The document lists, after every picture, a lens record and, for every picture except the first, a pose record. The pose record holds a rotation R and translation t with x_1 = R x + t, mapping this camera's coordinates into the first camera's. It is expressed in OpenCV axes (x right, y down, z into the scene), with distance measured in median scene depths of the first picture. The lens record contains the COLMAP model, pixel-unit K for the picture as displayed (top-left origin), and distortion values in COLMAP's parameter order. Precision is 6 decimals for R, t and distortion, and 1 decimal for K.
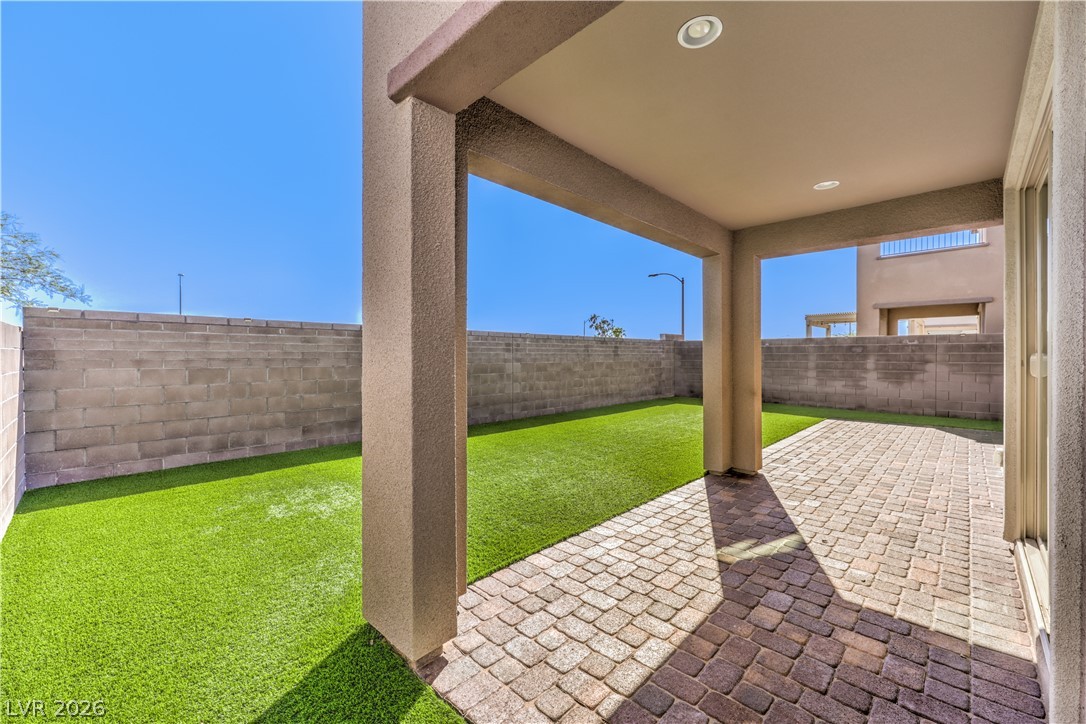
lens RADIAL K [[446.0, 0, 541.7], [0, 446.0, 356.3], [0, 0, 1]] dist [-0.003126, 0.001257]
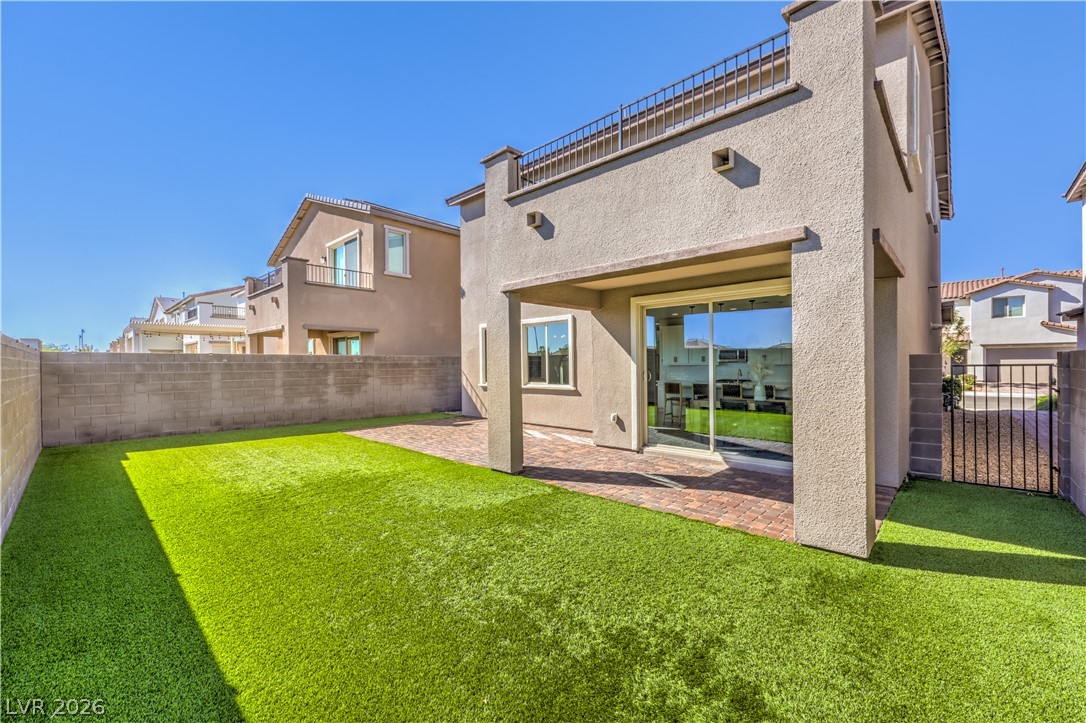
lens RADIAL K [[446.0, 0, 569.0], [0, 446.0, 364.3], [0, 0, 1]] dist [-0.003126, 0.001257]
pose [[-0.045393, -0.000606, 0.998969, -0.430958], [0.010224, 0.999947, 0.001071, -0.017153], [-0.998917, 0.010262, -0.045385, 0.476843]]
